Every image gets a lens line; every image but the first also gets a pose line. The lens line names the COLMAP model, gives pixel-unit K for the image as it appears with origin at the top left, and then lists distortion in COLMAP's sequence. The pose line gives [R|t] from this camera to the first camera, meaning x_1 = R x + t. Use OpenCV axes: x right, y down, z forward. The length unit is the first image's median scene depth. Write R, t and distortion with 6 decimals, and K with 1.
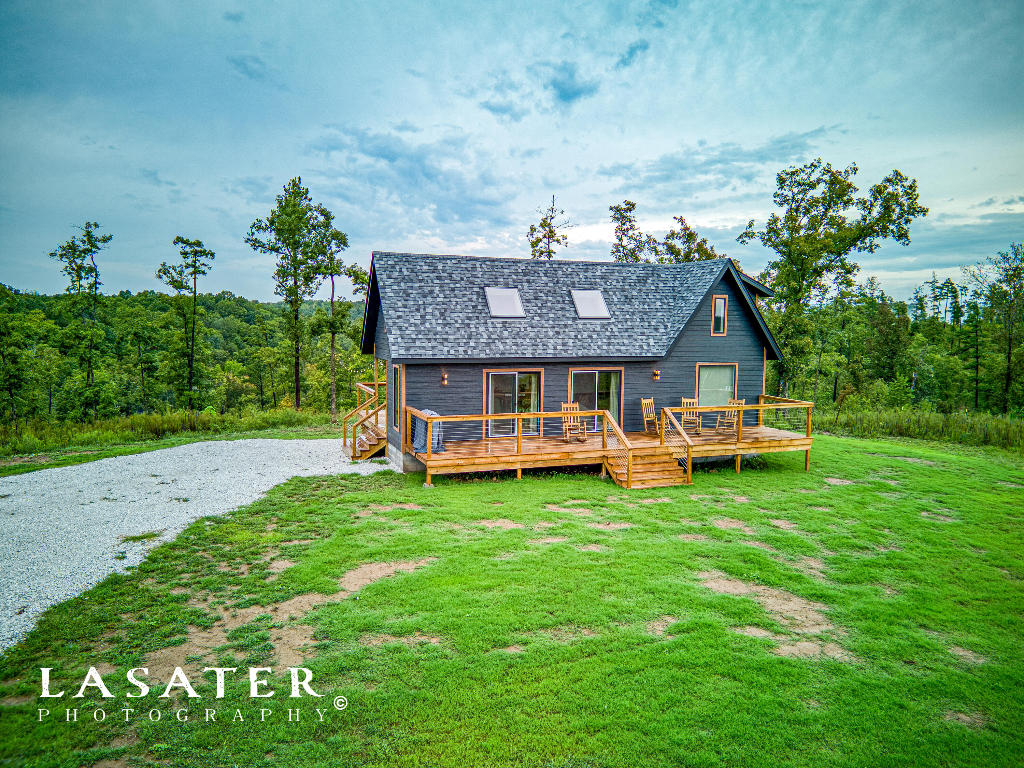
lens RADIAL K [[730.2, 0, 526.1], [0, 730.2, 439.7], [0, 0, 1]] dist [0.008963, -0.000979]
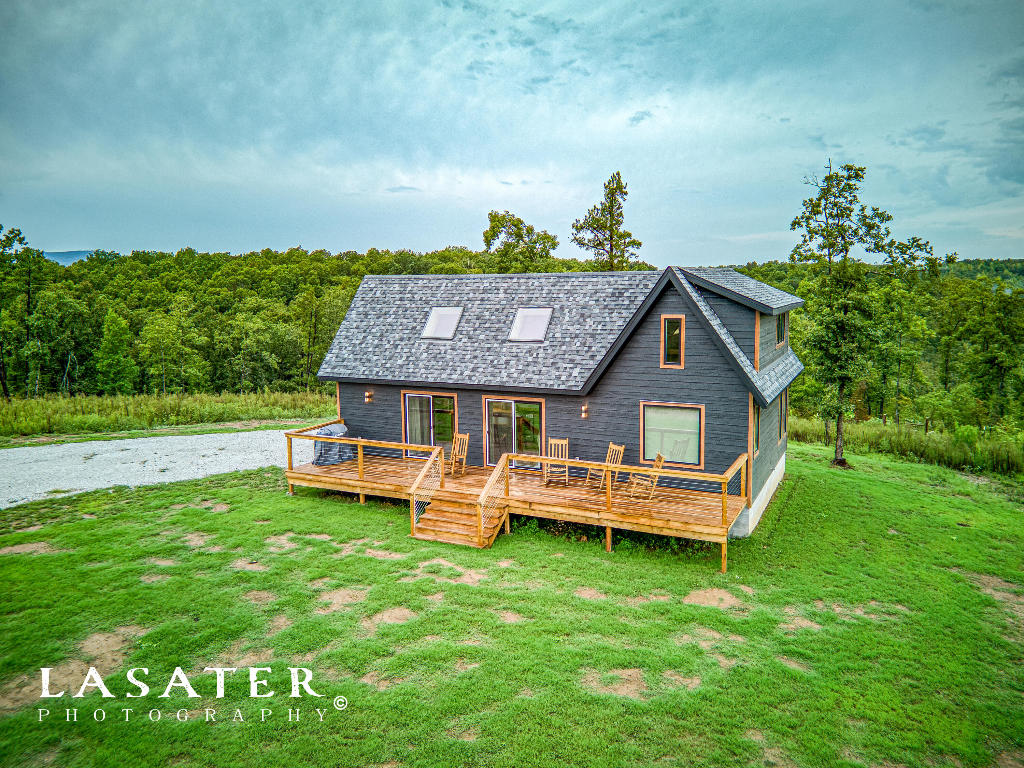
lens RADIAL K [[762.1, 0, 540.6], [0, 762.1, 412.6], [0, 0, 1]] dist [0.076842, -0.079120]
pose [[0.689364, 0.104312, -0.716865, 0.804591], [-0.101365, 0.993733, 0.047122, -0.129381], [0.717288, 0.040181, 0.695617, 0.383446]]
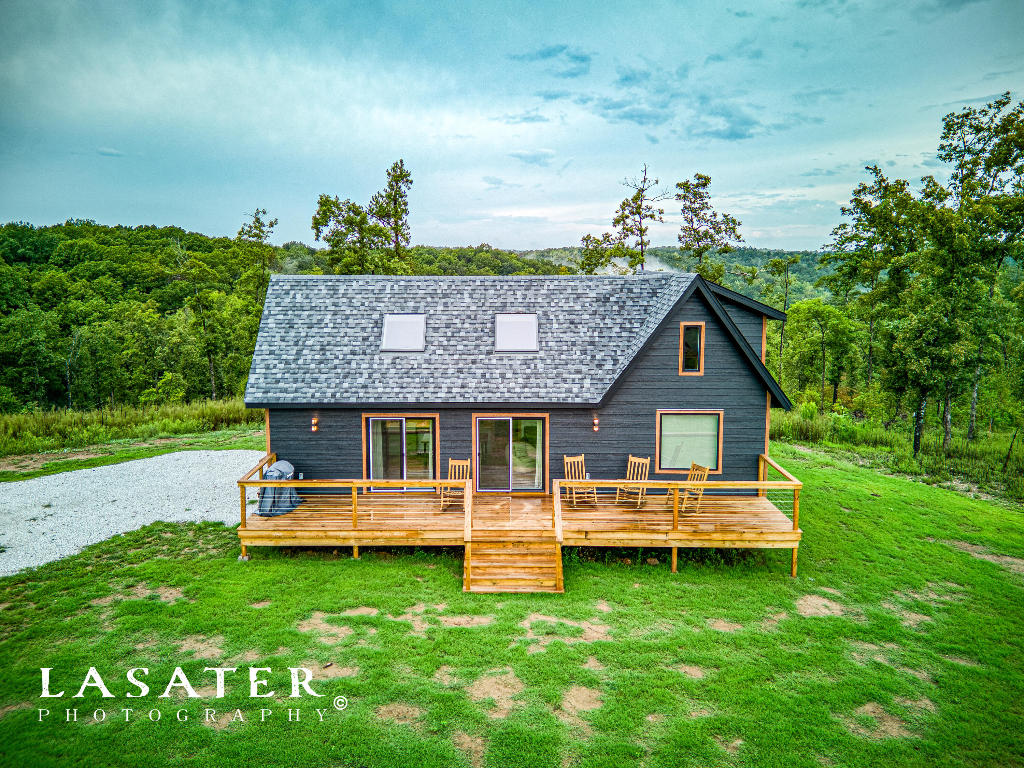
lens RADIAL K [[747.6, 0, 512.0], [0, 747.6, 384.0], [0, 0, 1]] dist [0.068372, -0.069631]
pose [[0.930672, 0.048262, -0.362658, 0.403690], [-0.049473, 0.998758, 0.005952, -0.138923], [0.362495, 0.012402, 0.931903, 0.233686]]
